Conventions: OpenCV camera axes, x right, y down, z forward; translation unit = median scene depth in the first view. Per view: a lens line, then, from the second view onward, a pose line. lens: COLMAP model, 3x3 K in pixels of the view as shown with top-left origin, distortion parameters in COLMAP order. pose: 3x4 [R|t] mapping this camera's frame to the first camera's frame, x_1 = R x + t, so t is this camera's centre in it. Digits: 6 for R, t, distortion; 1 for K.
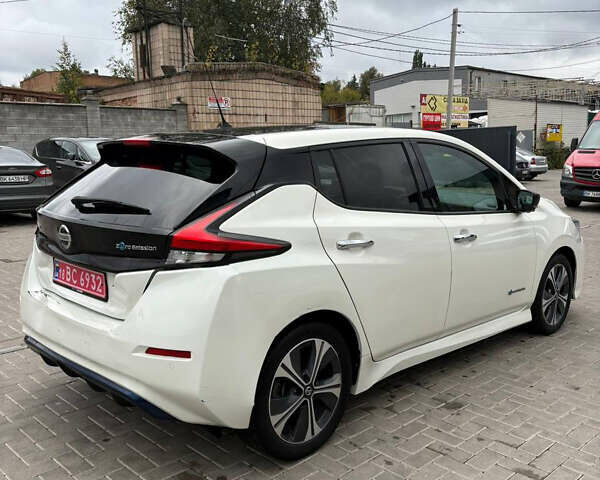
lens RADIAL K [[619.5, 0, 299.5], [0, 619.5, 241.4], [0, 0, 1]] dist [0.023078, 0.000000]
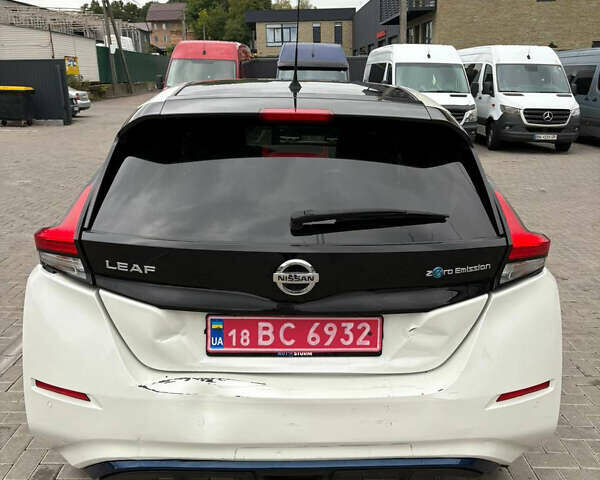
lens RADIAL K [[619.5, 0, 299.1], [0, 619.5, 237.4], [0, 0, 1]] dist [0.023078, 0.000000]
pose [[0.683445, -0.173843, 0.709000, -0.805115], [0.100649, 0.984395, 0.144347, -0.135414], [-0.723030, -0.027294, 0.690277, 0.568098]]
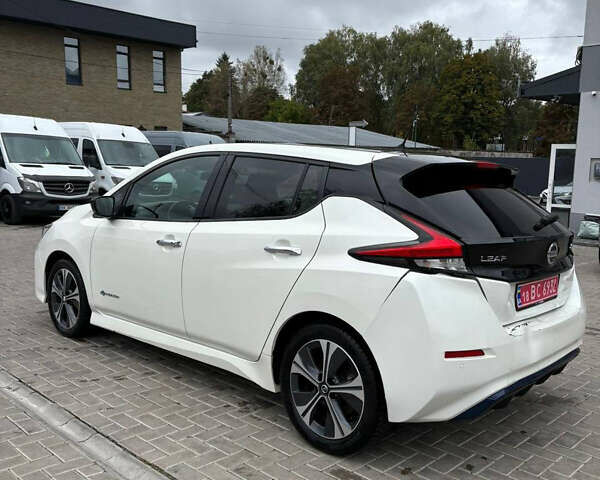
lens RADIAL K [[619.5, 0, 300.8], [0, 619.5, 240.7], [0, 0, 1]] dist [0.023078, 0.000000]
pose [[-0.058658, -0.115008, 0.991631, -1.430775], [0.113934, 0.986080, 0.121103, -0.212540], [-0.991755, 0.120084, -0.044738, 1.480788]]
